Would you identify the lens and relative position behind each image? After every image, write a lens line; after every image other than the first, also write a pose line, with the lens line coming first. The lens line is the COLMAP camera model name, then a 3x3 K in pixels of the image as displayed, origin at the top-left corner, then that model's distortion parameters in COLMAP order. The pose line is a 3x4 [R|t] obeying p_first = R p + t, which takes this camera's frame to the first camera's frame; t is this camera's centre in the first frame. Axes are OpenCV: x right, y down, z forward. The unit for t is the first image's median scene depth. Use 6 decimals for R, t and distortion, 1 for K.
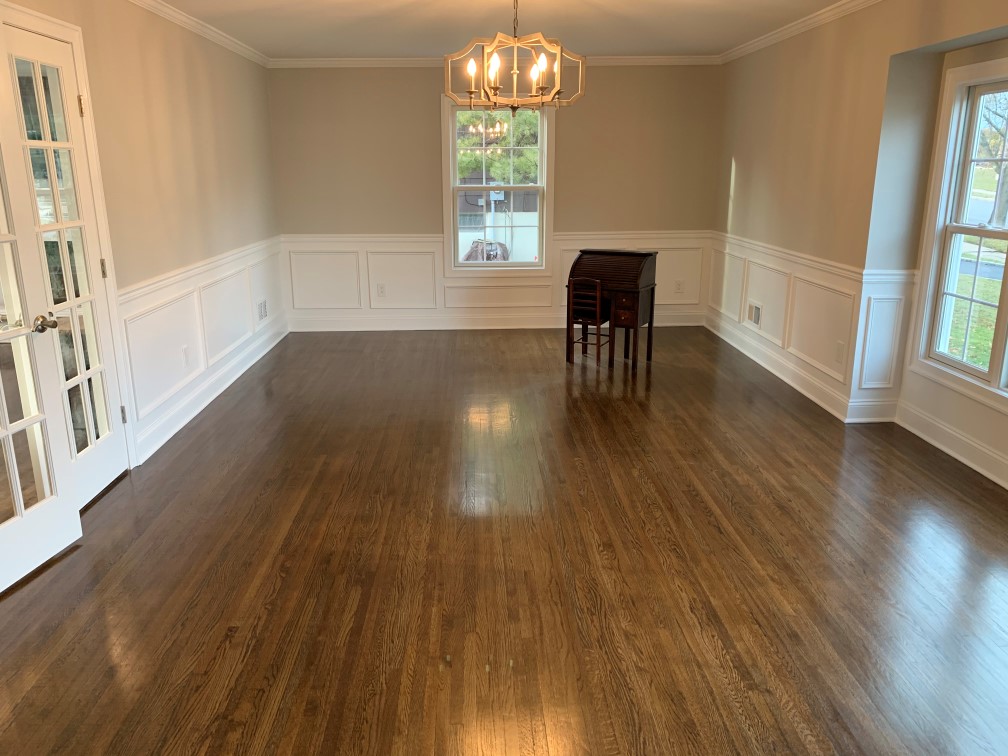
lens RADIAL K [[772.4, 0, 504.0], [0, 772.4, 378.0], [0, 0, 1]] dist [-0.000463, 0.000624]
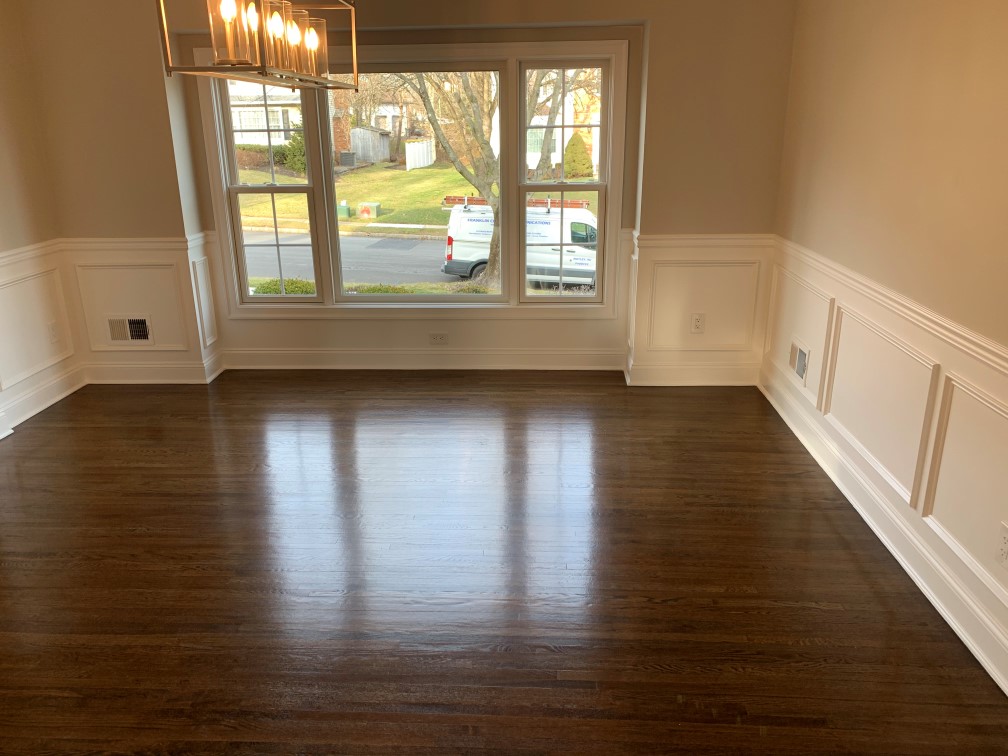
lens RADIAL K [[772.4, 0, 504.0], [0, 772.4, 378.0], [0, 0, 1]] dist [-0.000463, 0.000624]
pose [[0.084544, -0.311090, 0.946613, -0.540331], [0.276461, 0.920039, 0.277666, -0.136278], [-0.957299, 0.238226, 0.163788, 0.466538]]
